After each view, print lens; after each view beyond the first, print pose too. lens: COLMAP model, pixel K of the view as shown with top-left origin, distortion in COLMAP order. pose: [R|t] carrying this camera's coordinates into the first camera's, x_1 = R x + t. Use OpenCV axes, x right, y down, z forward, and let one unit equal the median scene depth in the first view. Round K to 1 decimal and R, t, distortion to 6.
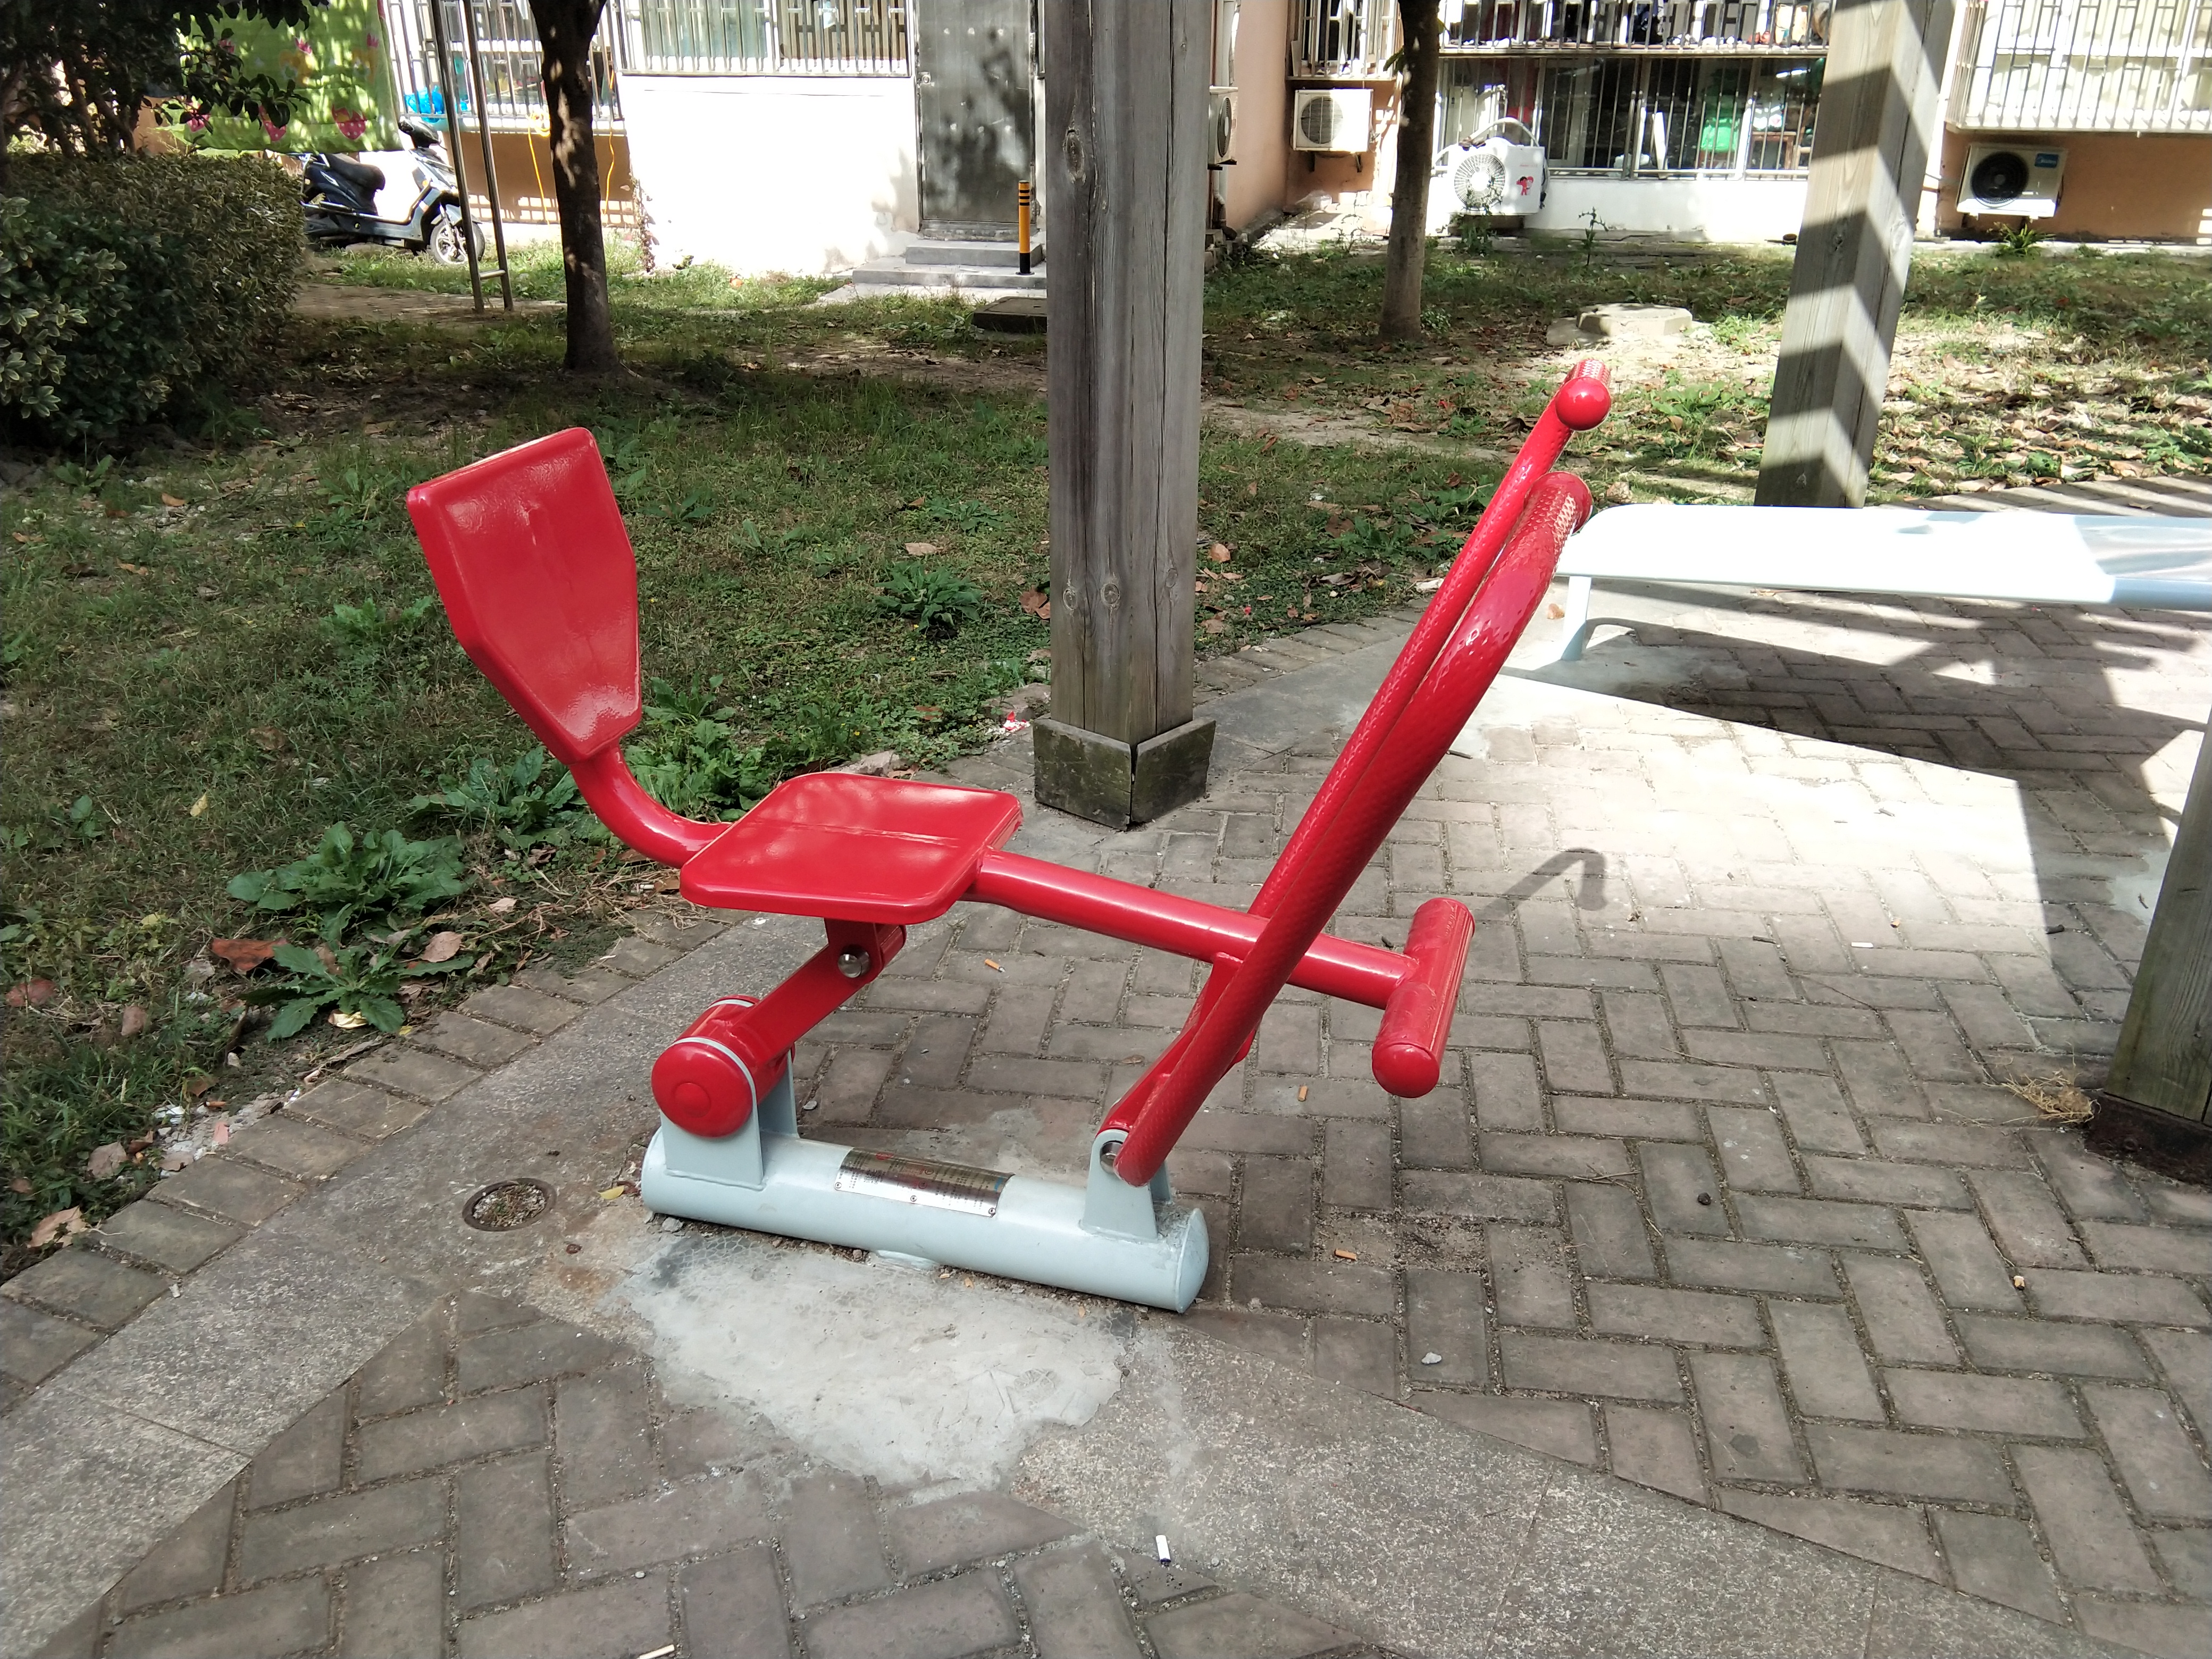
lens RADIAL K [[1717.0, 0, 1106.0], [0, 1717.0, 829.5], [0, 0, 1]] dist [0.095247, -0.114897]
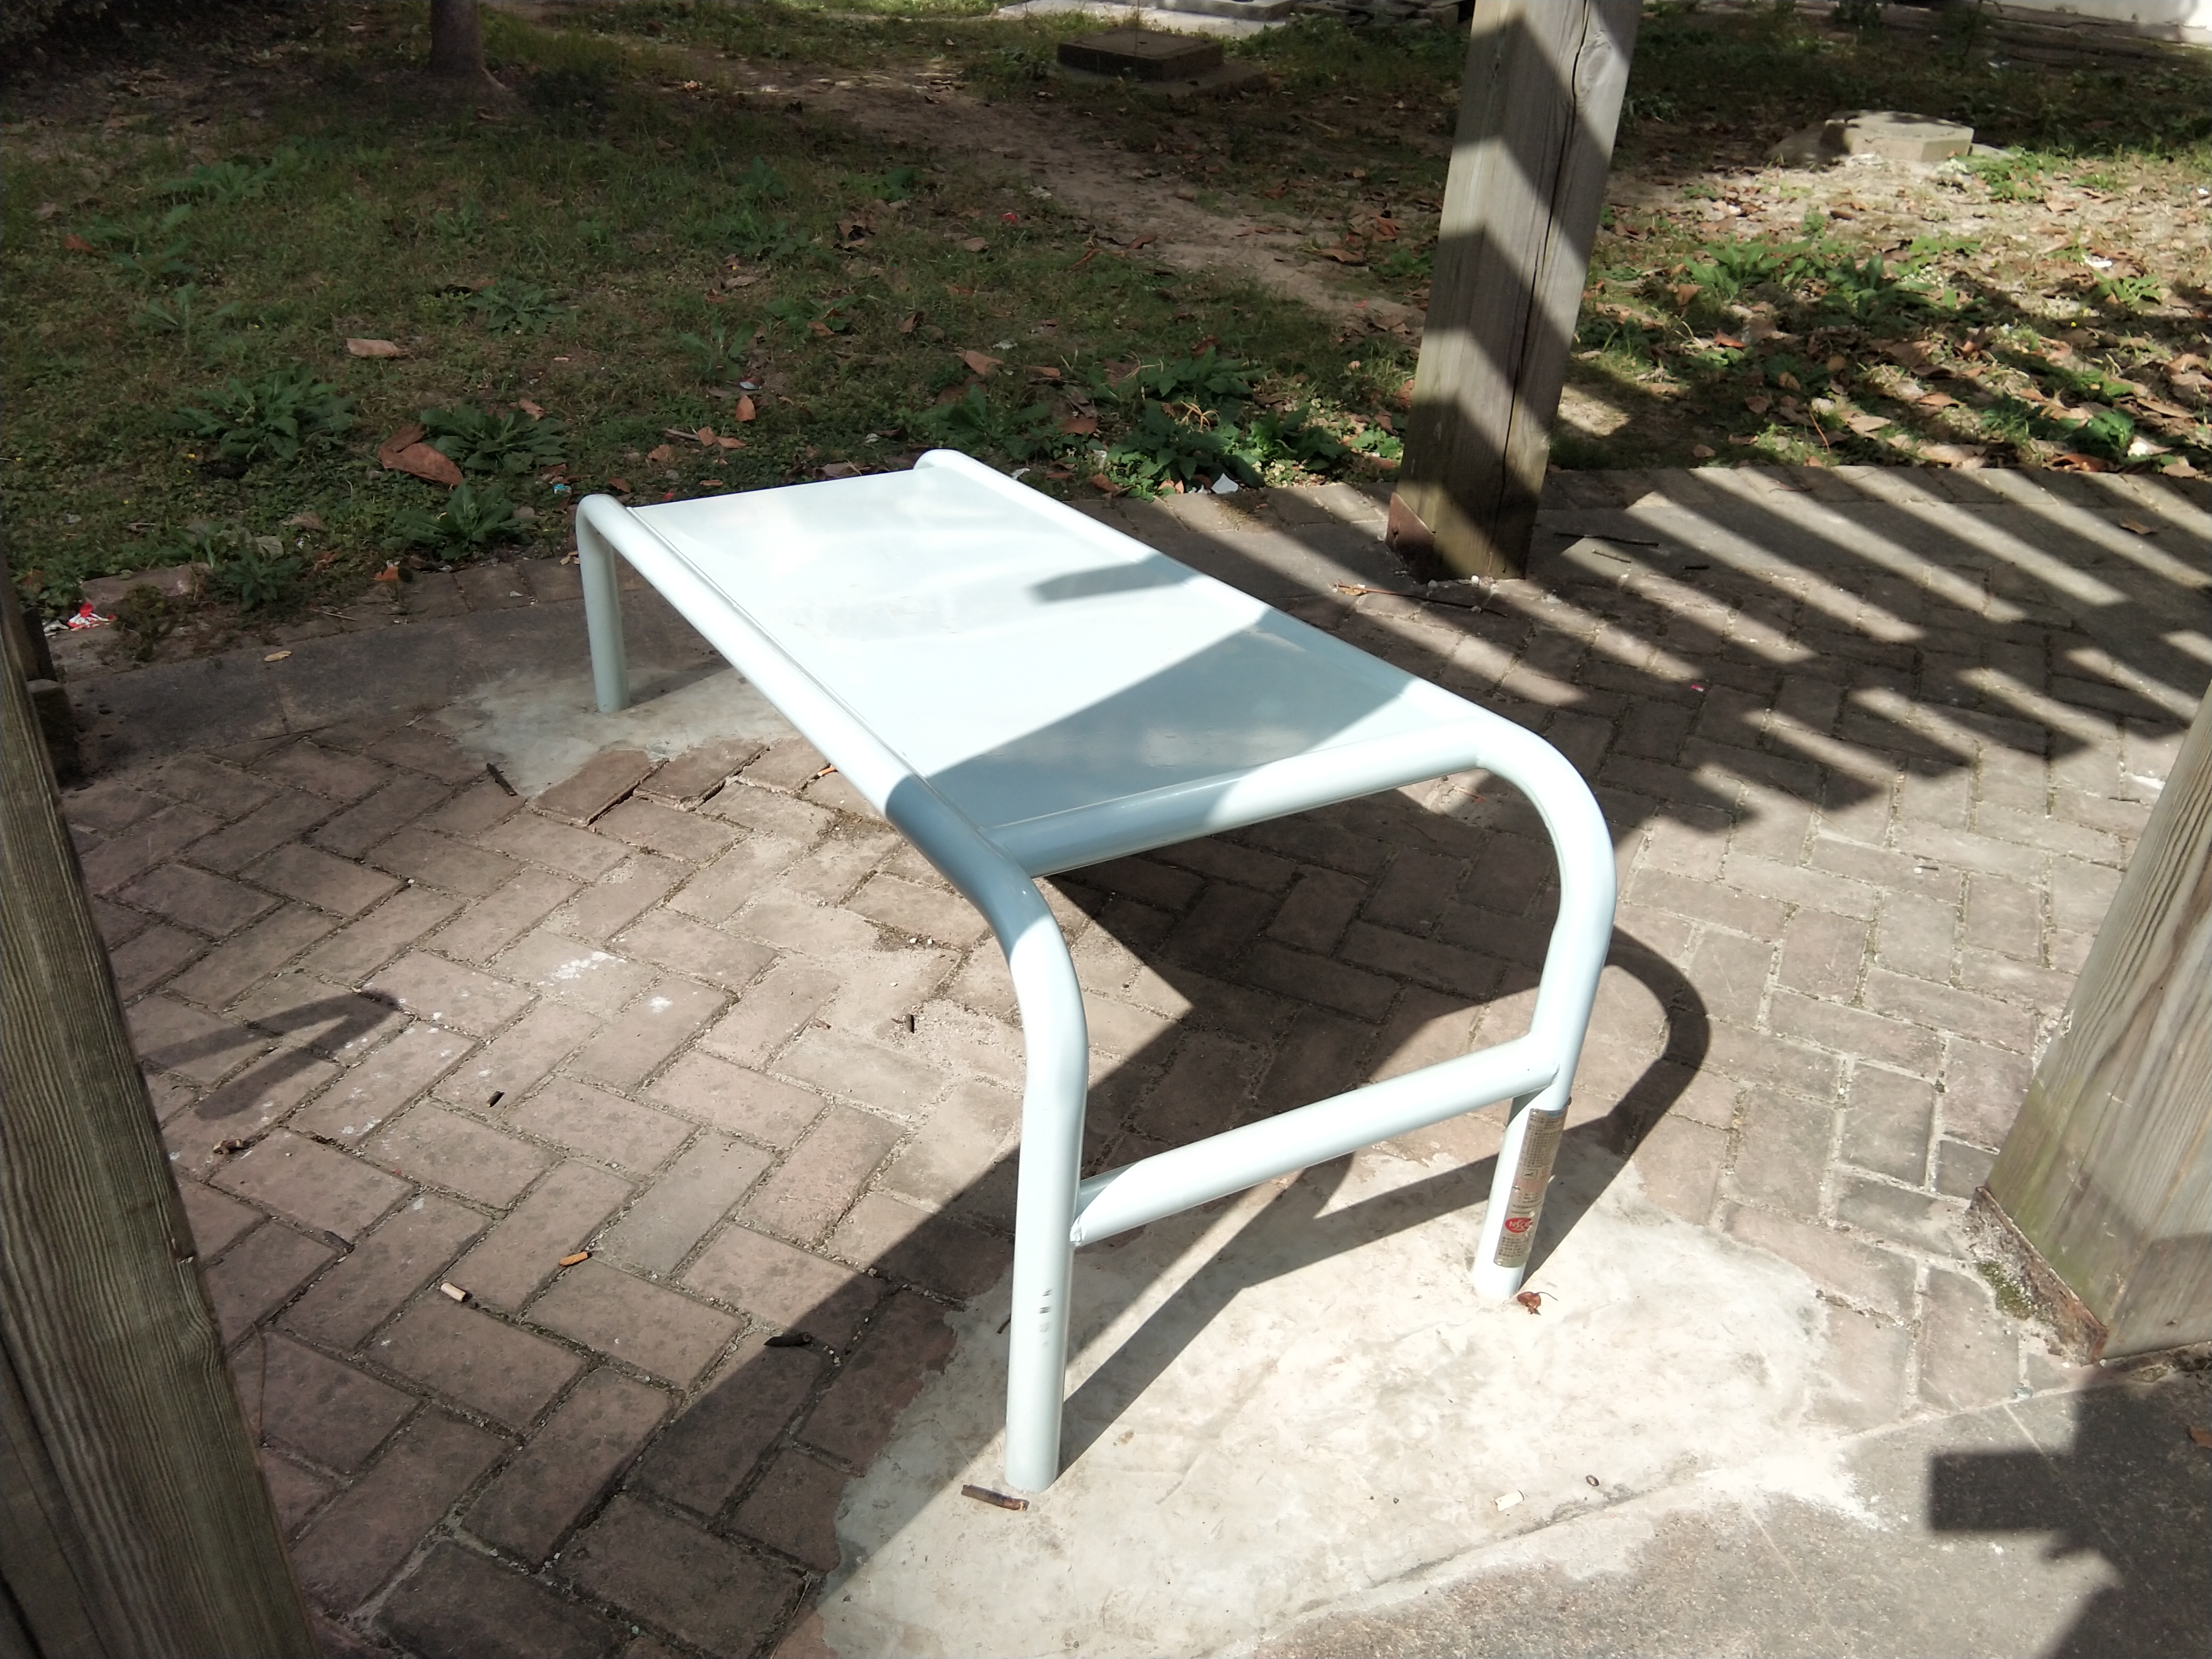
lens RADIAL K [[1717.0, 0, 1106.0], [0, 1717.0, 829.5], [0, 0, 1]] dist [0.095247, -0.114897]
pose [[0.953388, 0.196302, -0.229165, 0.333930], [-0.162404, 0.973896, 0.158593, -0.097983], [0.254315, -0.113984, 0.960381, 0.220807]]
